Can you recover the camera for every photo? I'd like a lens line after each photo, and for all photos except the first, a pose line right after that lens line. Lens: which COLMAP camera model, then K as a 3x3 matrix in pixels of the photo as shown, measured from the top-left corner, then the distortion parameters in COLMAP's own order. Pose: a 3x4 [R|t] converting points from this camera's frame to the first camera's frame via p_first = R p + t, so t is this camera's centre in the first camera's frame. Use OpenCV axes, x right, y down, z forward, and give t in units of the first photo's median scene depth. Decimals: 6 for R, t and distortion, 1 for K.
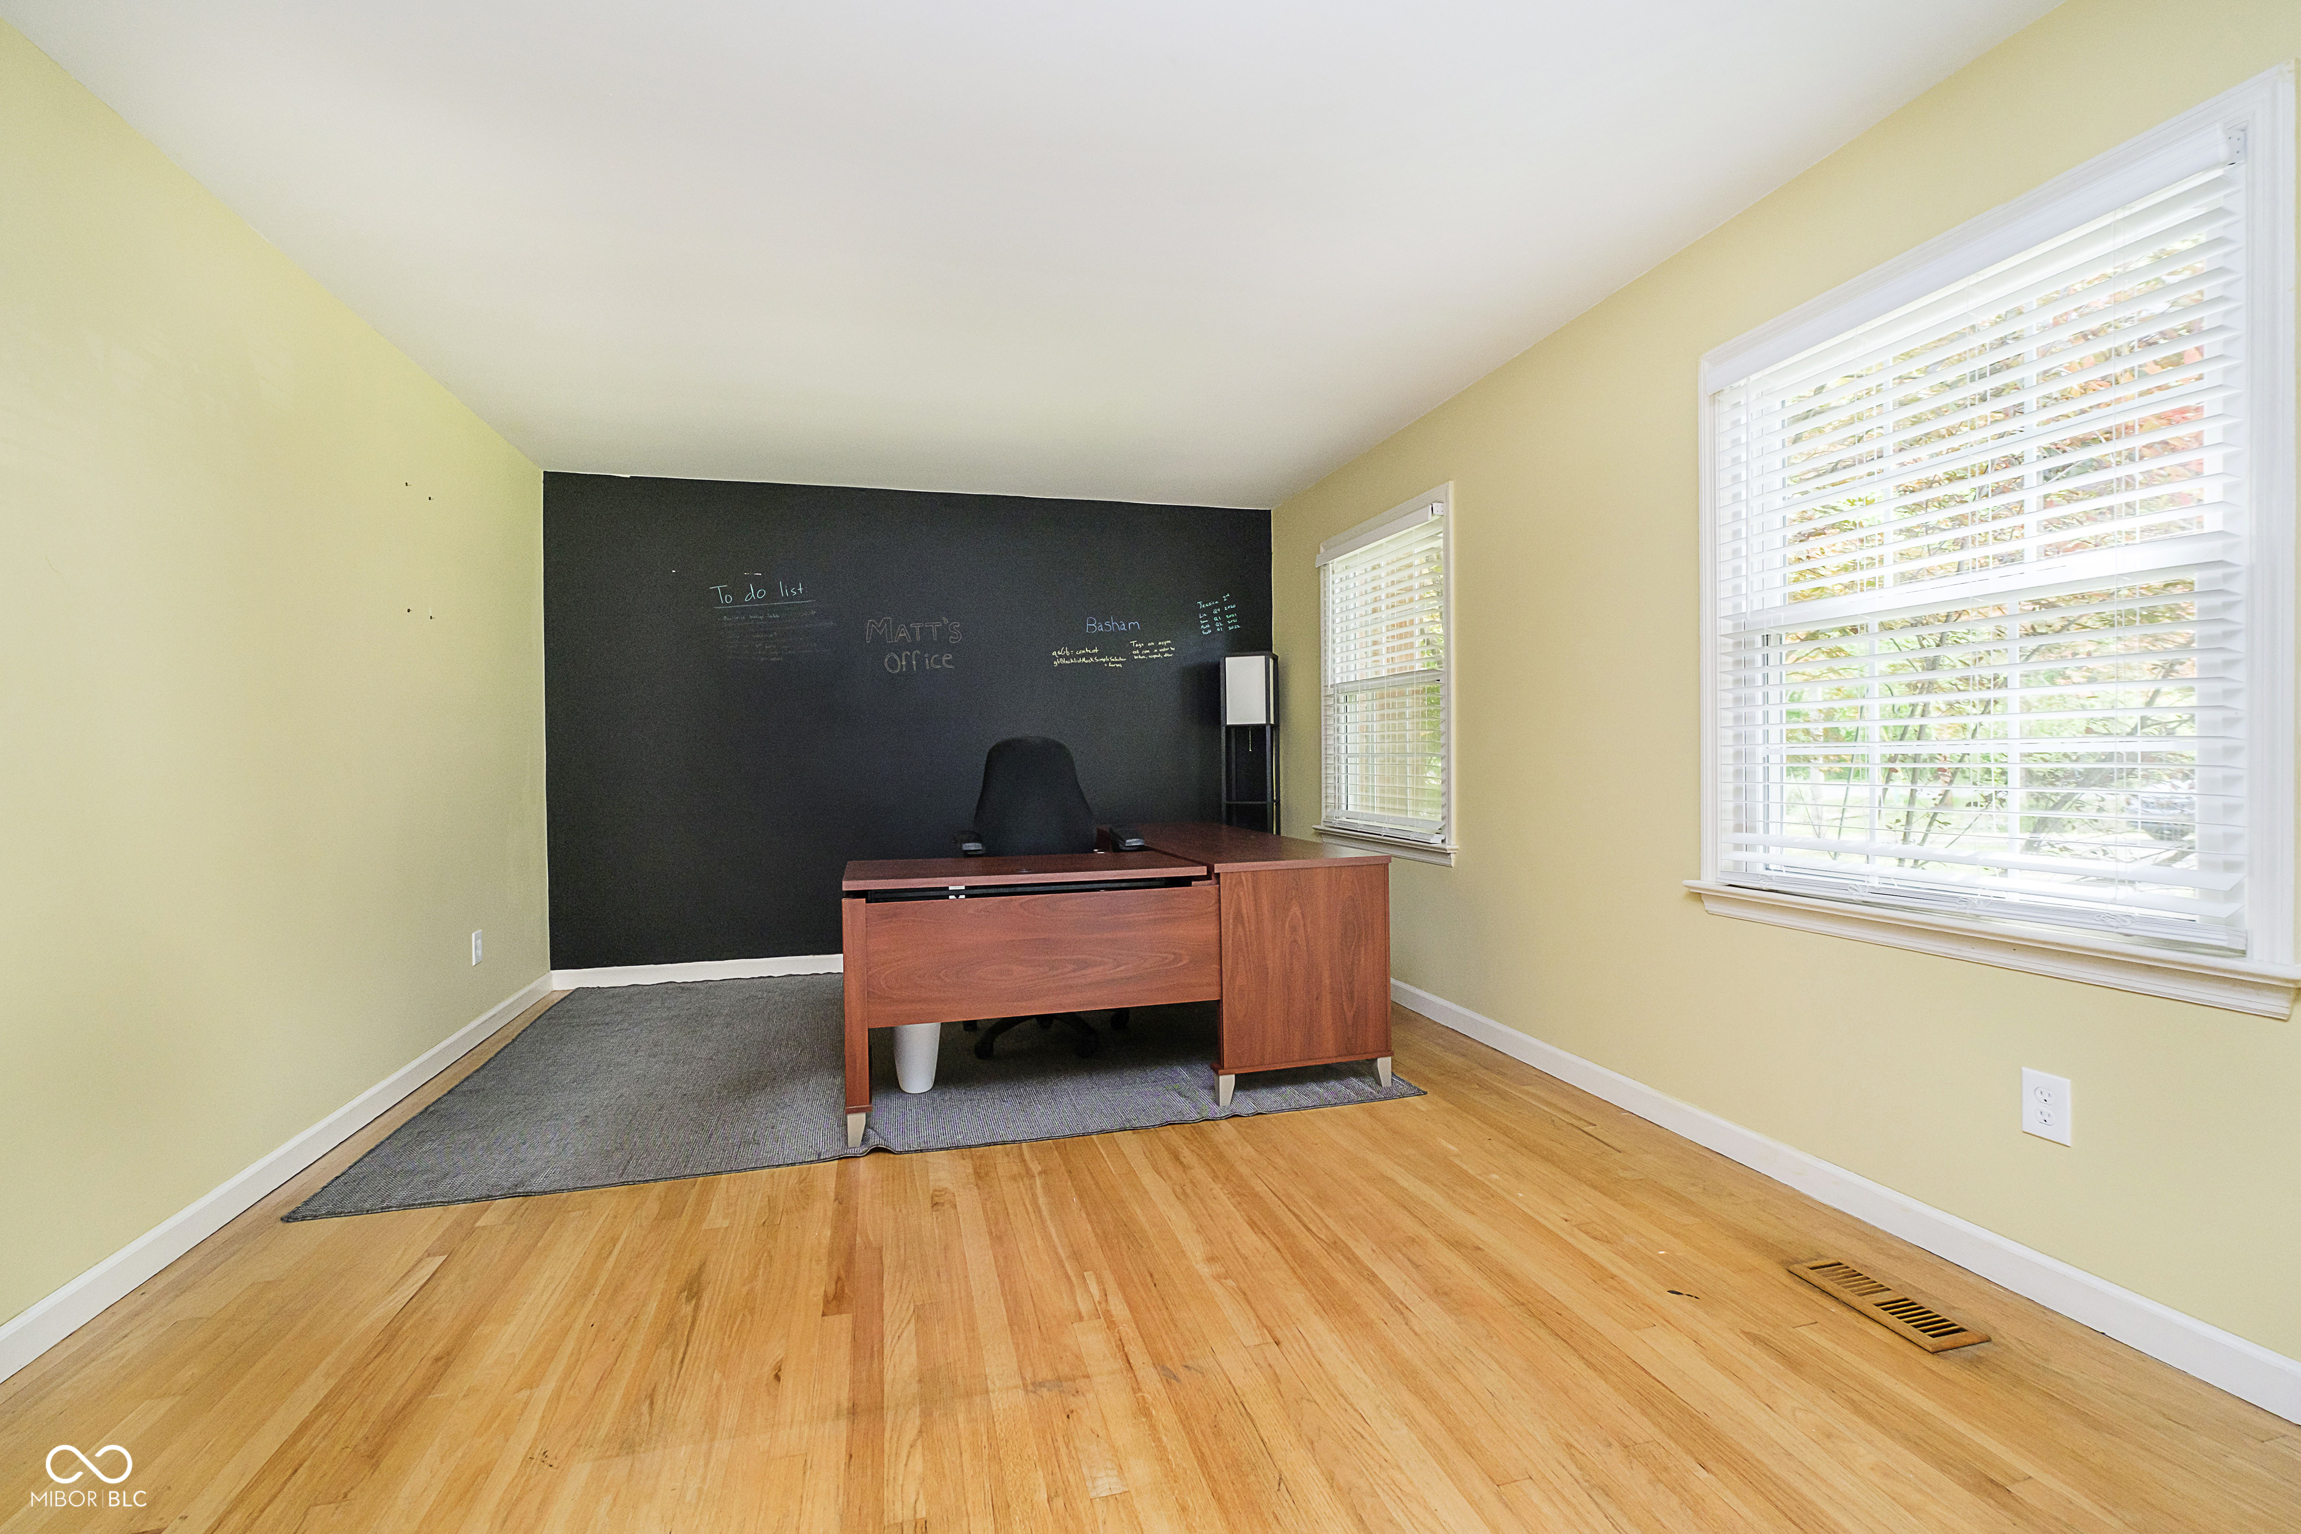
lens RADIAL K [[993.2, 0, 1151.3], [0, 993.2, 760.2], [0, 0, 1]] dist [0.003210, 0.000288]
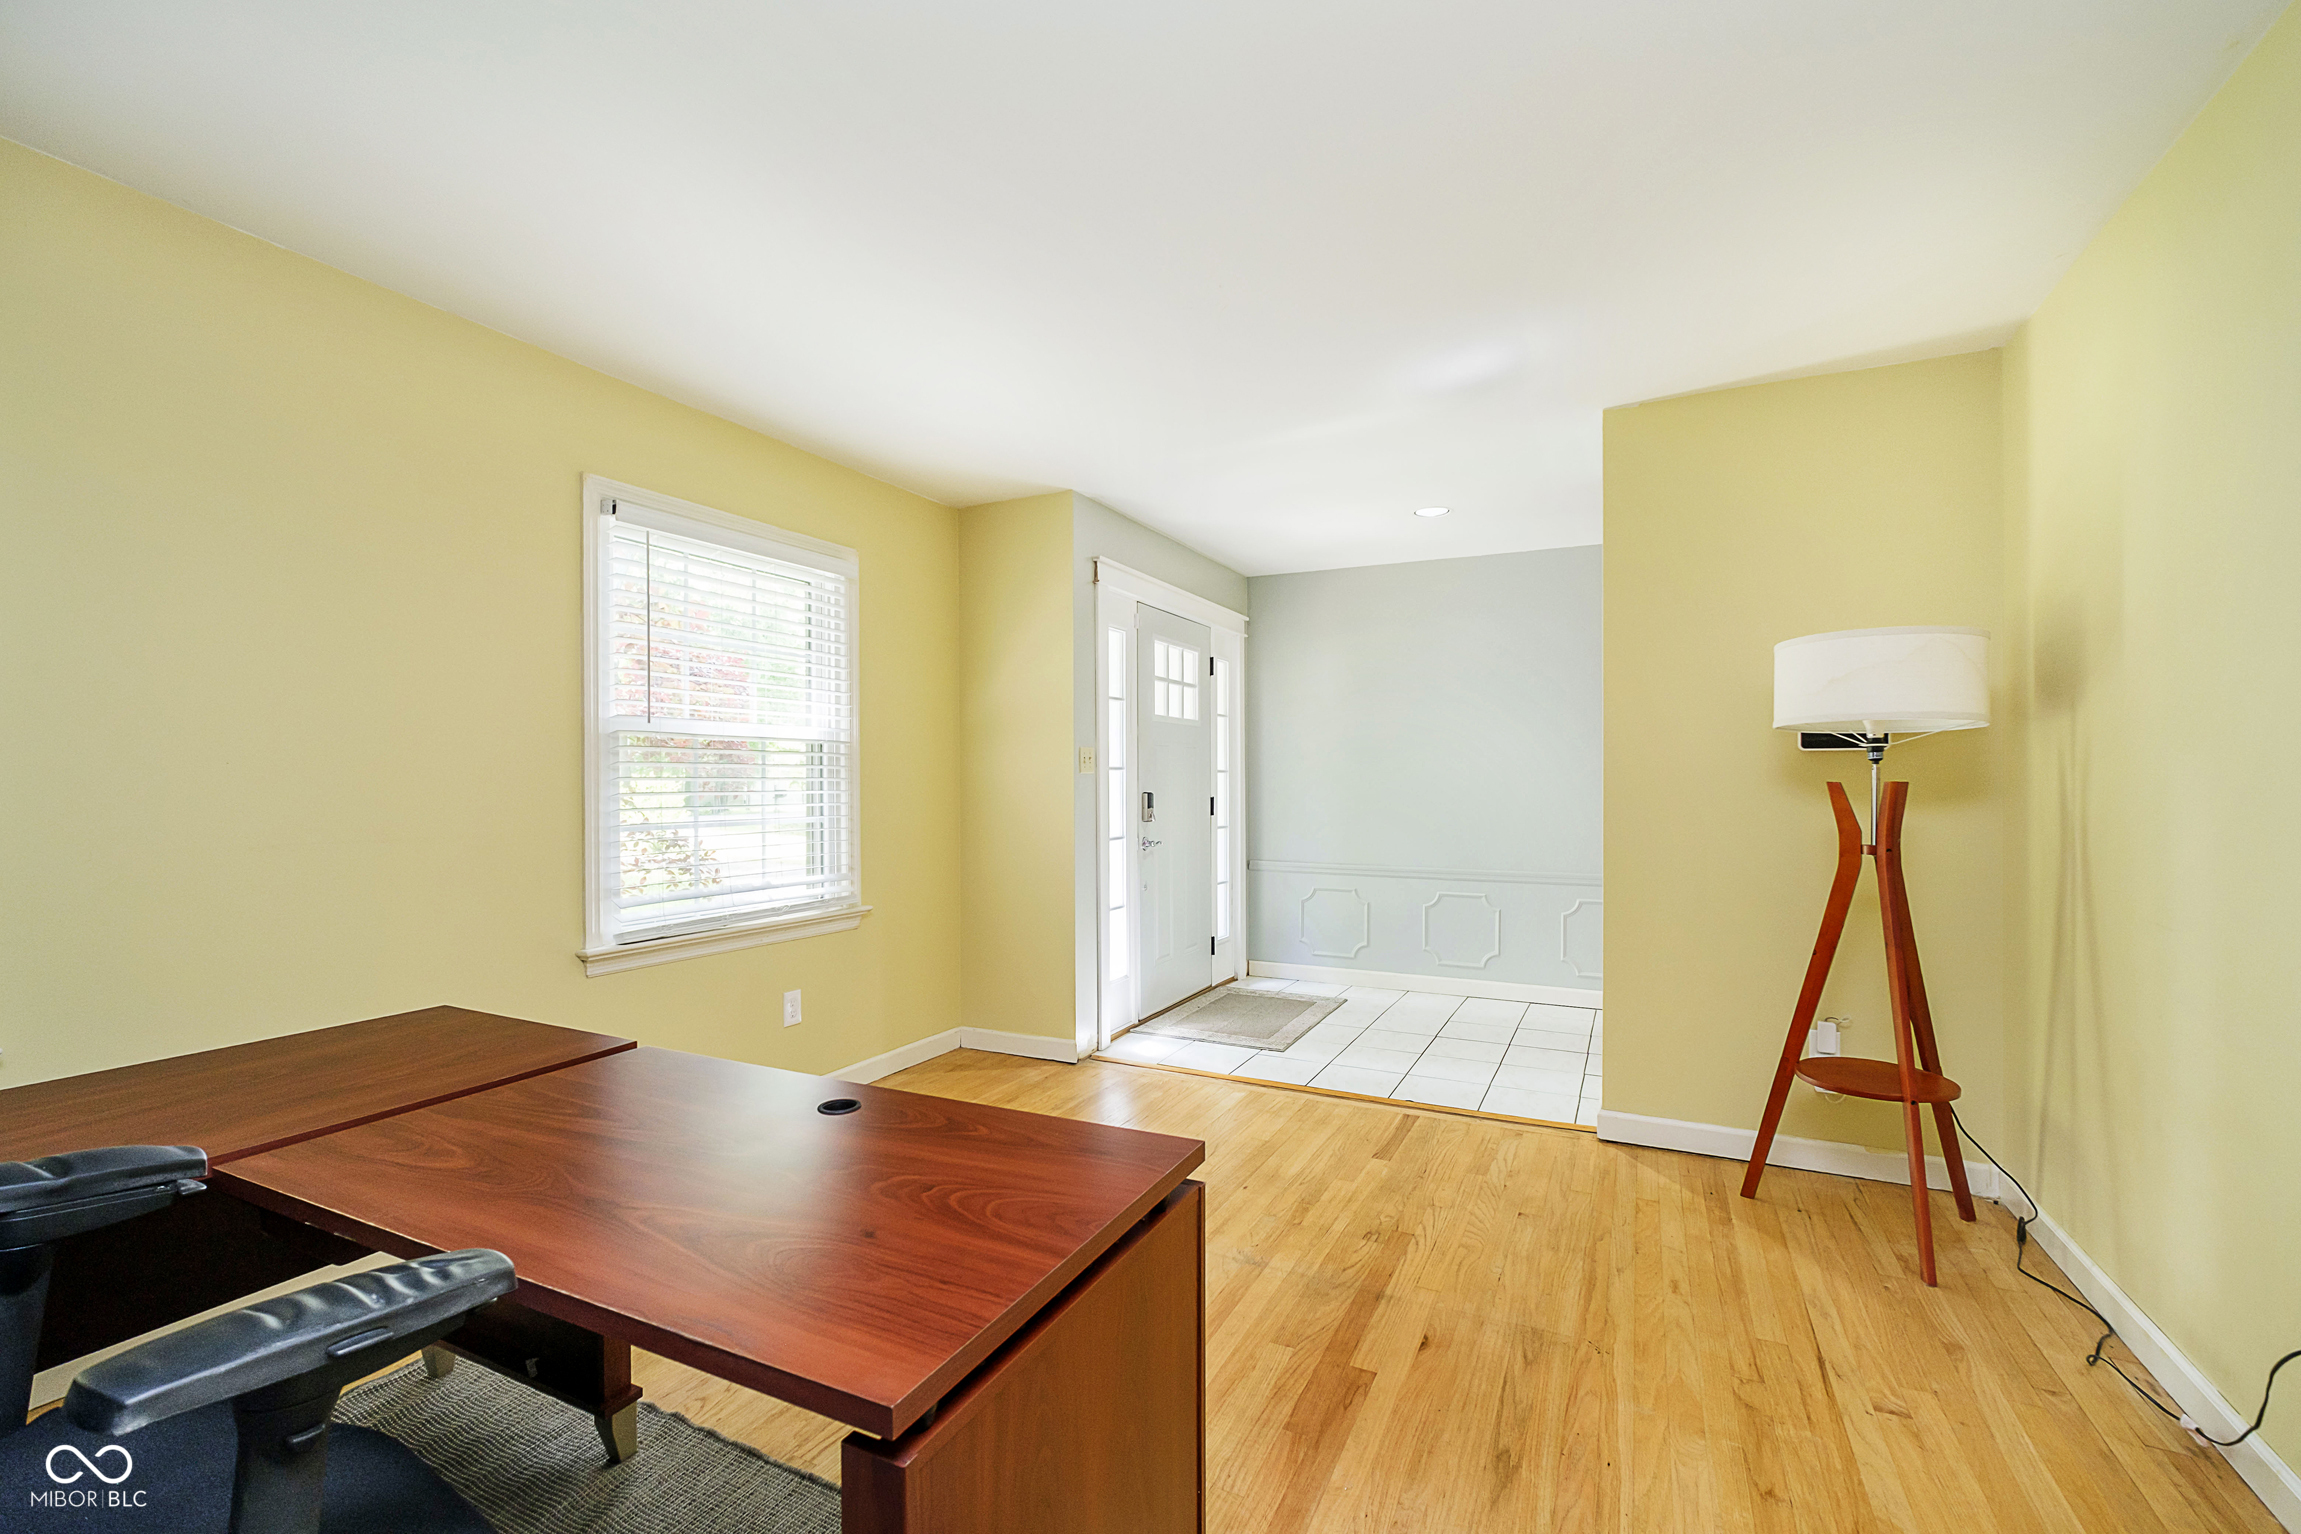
lens RADIAL K [[993.2, 0, 1143.5], [0, 993.2, 783.1], [0, 0, 1]] dist [0.003210, 0.000288]
pose [[-0.748733, 0.020157, 0.662565, -0.931565], [0.019177, 0.999778, -0.008744, -0.056202], [-0.662594, 0.006159, -0.748953, 2.122485]]
